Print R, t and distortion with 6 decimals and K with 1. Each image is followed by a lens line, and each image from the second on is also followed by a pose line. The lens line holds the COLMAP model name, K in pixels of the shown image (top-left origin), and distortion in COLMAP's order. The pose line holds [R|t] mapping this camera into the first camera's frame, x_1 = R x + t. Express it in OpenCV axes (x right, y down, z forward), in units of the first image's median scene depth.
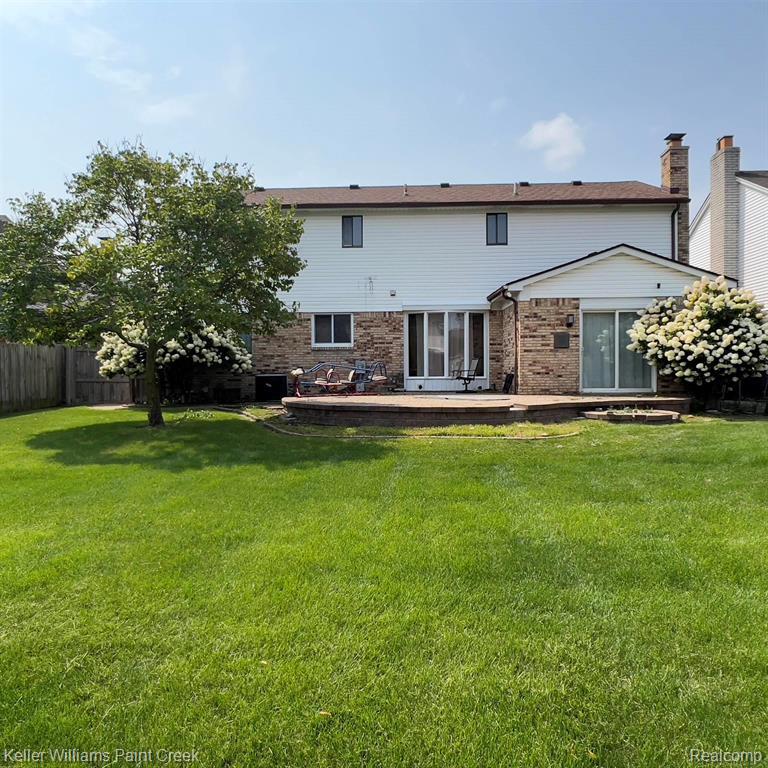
lens RADIAL K [[617.2, 0, 384.0], [0, 617.2, 384.0], [0, 0, 1]] dist [-0.008466, -0.006496]
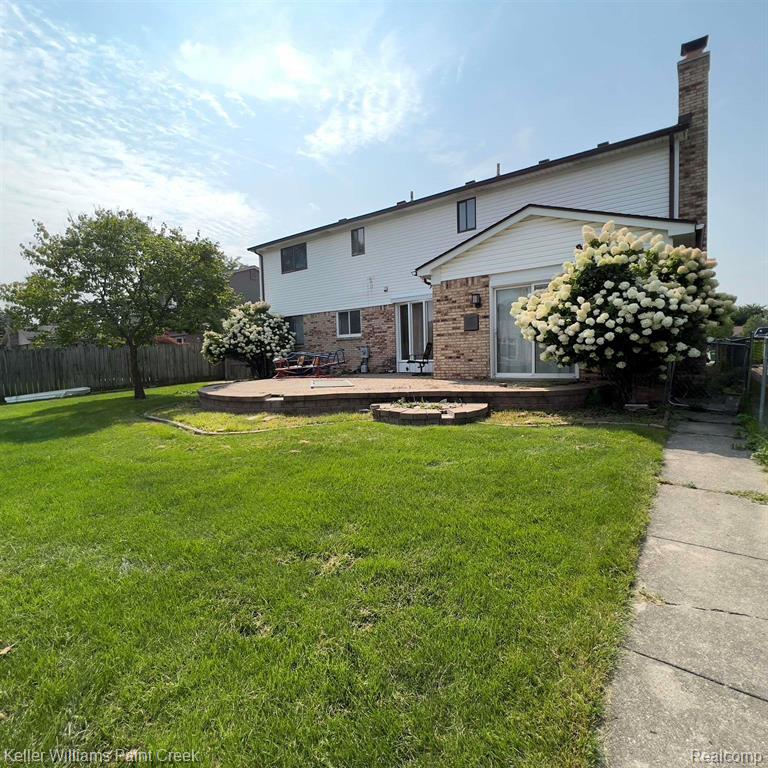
lens RADIAL K [[418.0, 0, 387.7], [0, 418.0, 379.0], [0, 0, 1]] dist [-0.000662, -0.000690]
pose [[0.829998, 0.013479, -0.557603, 0.539730], [0.015546, 0.998761, 0.047283, -0.016077], [0.557549, -0.047914, 0.828760, 0.391256]]
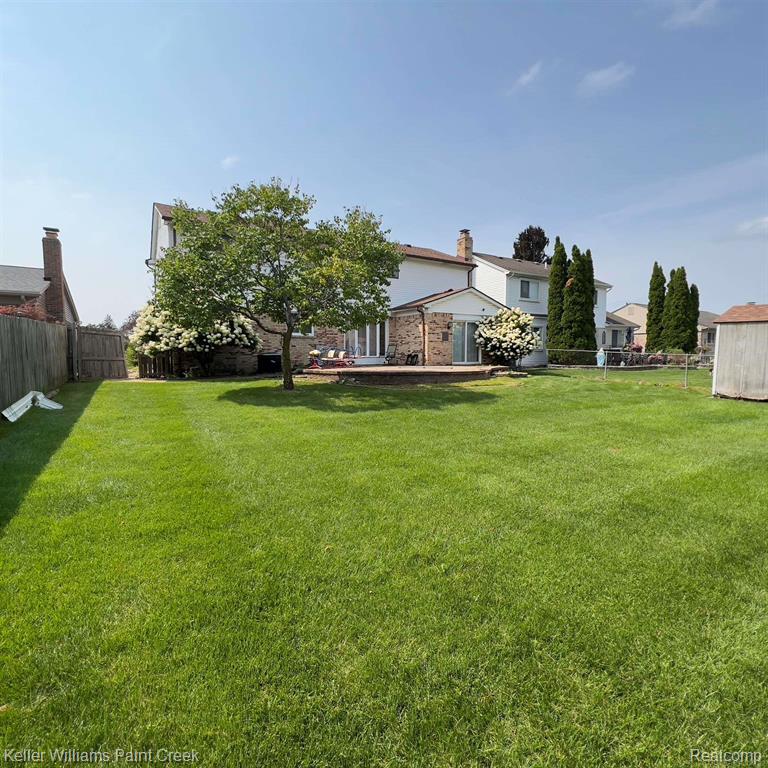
lens RADIAL K [[418.0, 0, 387.7], [0, 418.0, 379.0], [0, 0, 1]] dist [-0.000662, -0.000690]
pose [[0.821262, -0.029331, 0.569797, -0.570378], [0.008389, 0.999191, 0.039344, 0.007218], [-0.570490, -0.027532, 0.820843, 0.066710]]
